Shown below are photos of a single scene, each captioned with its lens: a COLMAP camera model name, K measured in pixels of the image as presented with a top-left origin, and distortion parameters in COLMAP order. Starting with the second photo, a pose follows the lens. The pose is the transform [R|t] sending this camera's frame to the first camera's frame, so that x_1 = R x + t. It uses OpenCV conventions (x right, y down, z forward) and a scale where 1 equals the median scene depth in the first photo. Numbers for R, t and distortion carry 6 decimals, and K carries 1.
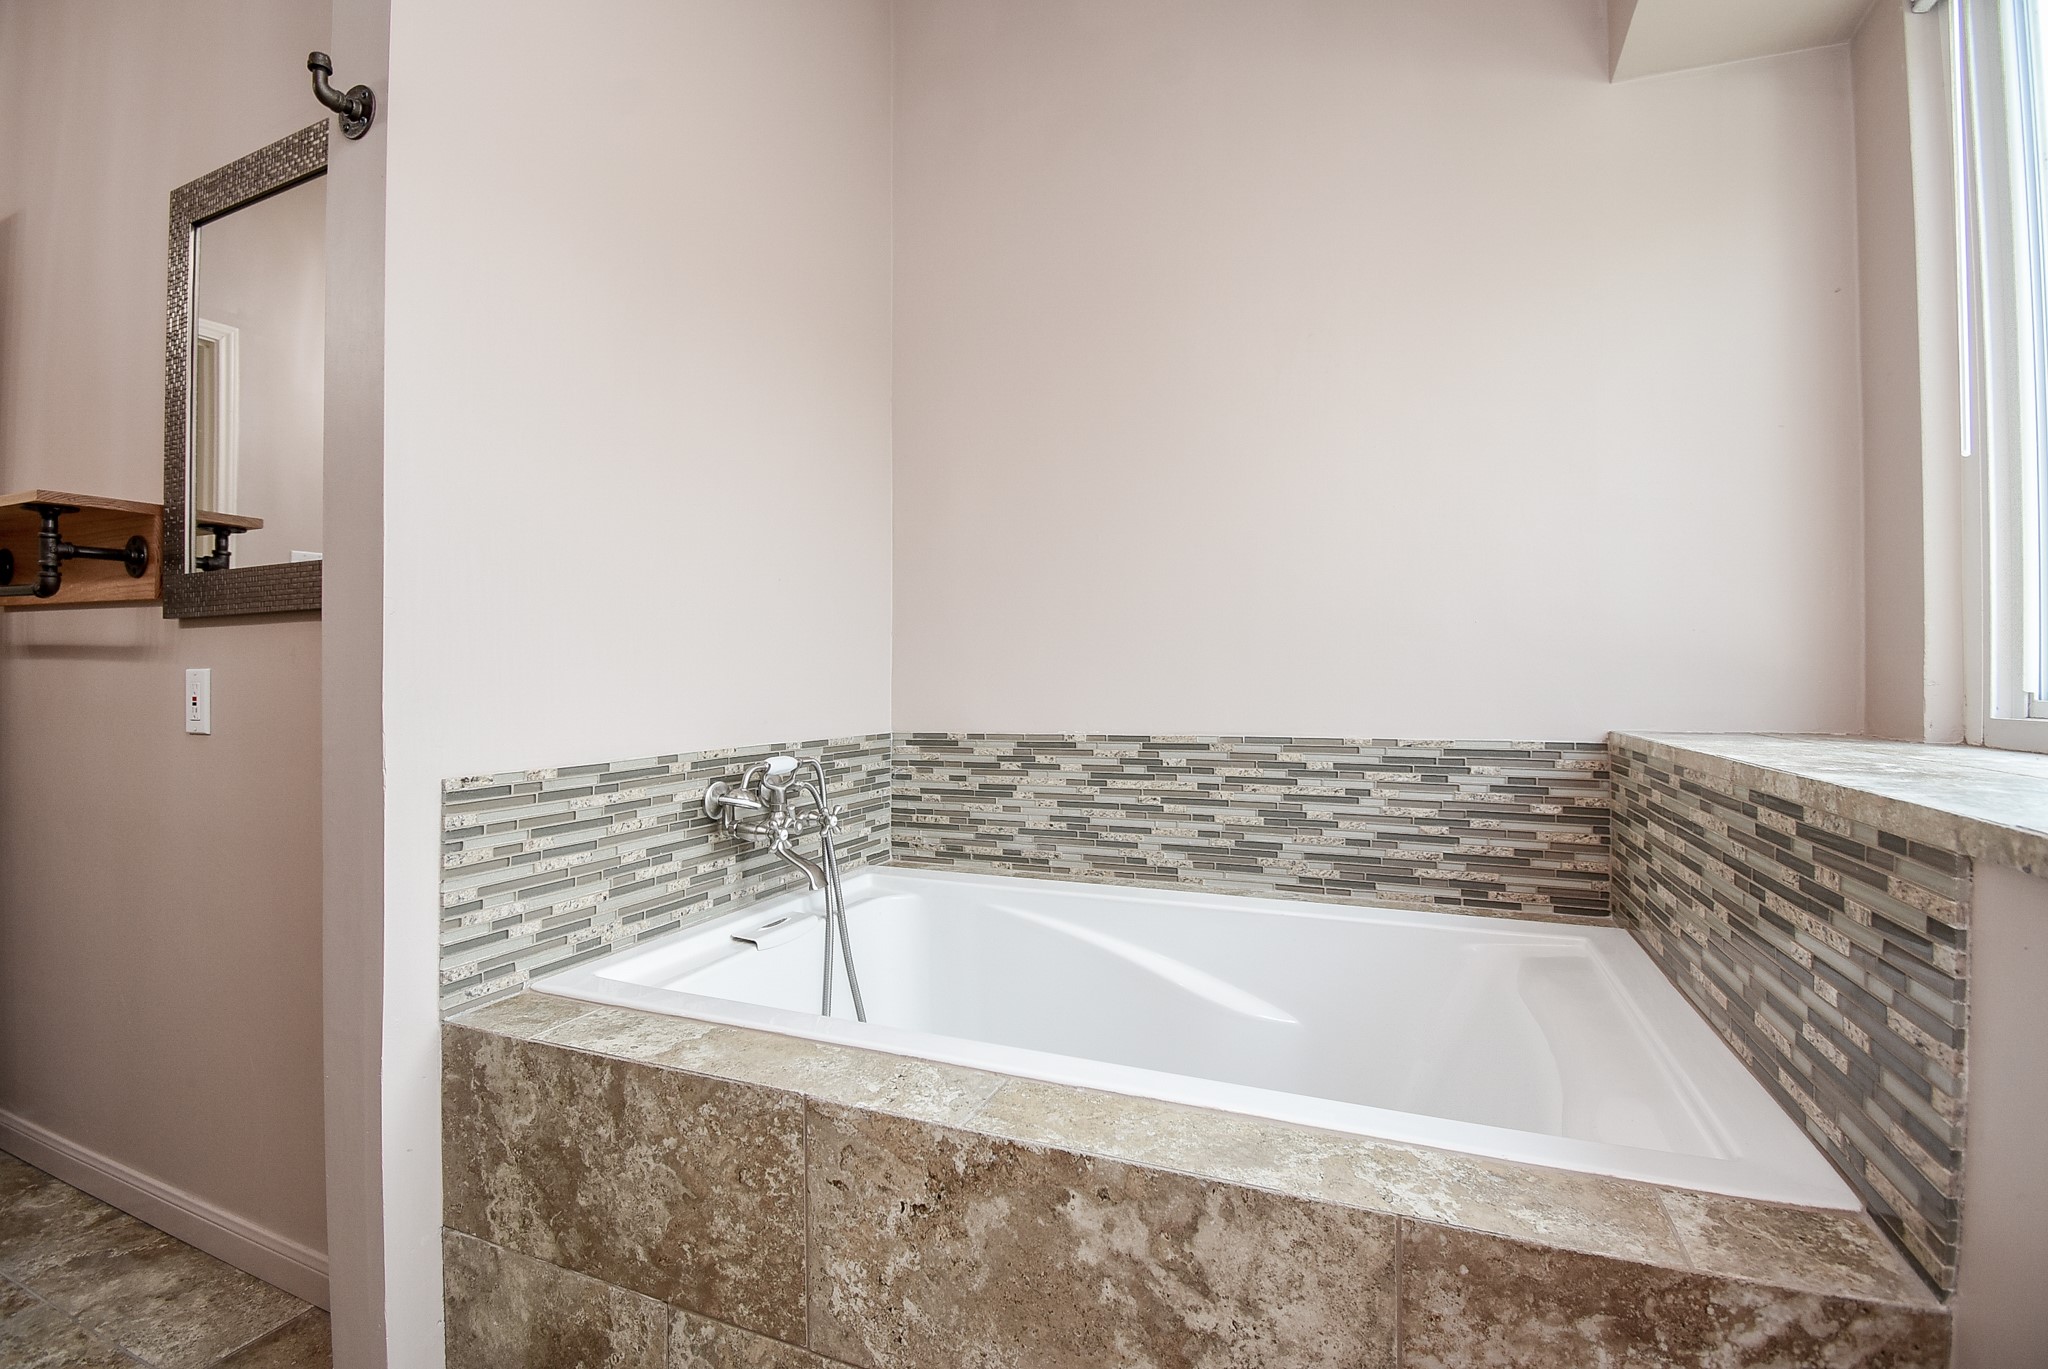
lens RADIAL K [[902.4, 0, 1020.6], [0, 902.4, 675.9], [0, 0, 1]] dist [0.021289, -0.027022]
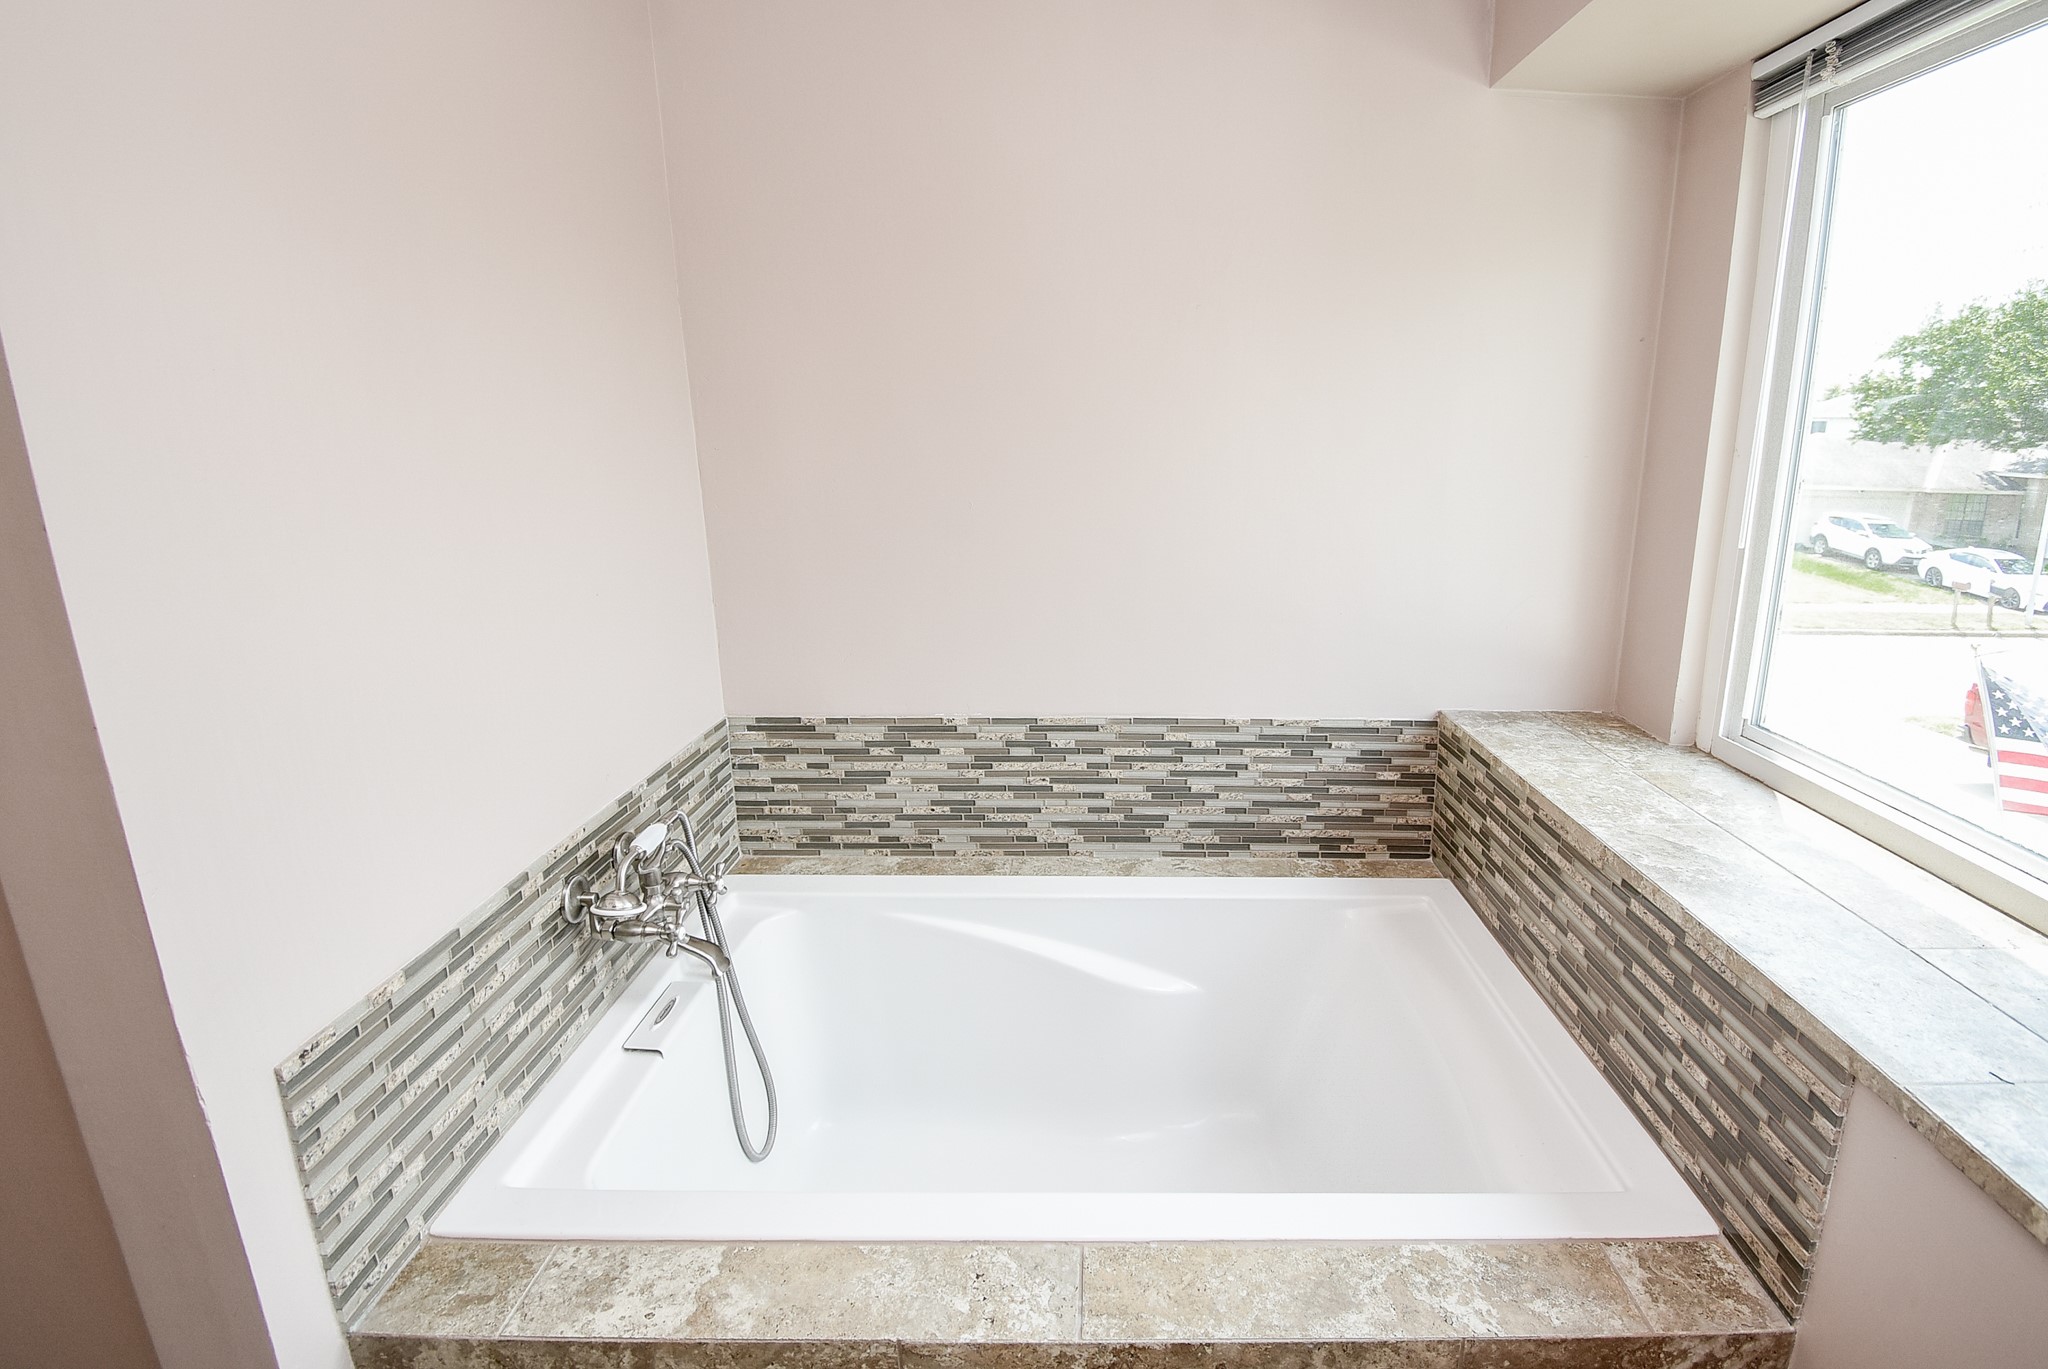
lens RADIAL K [[951.4, 0, 1051.5], [0, 951.4, 575.6], [0, 0, 1]] dist [0.026489, -0.028474]
pose [[0.917601, -0.088118, 0.387614, -0.276995], [-0.003051, 0.973530, 0.228540, -0.387107], [-0.397492, -0.210892, 0.893042, 0.124593]]
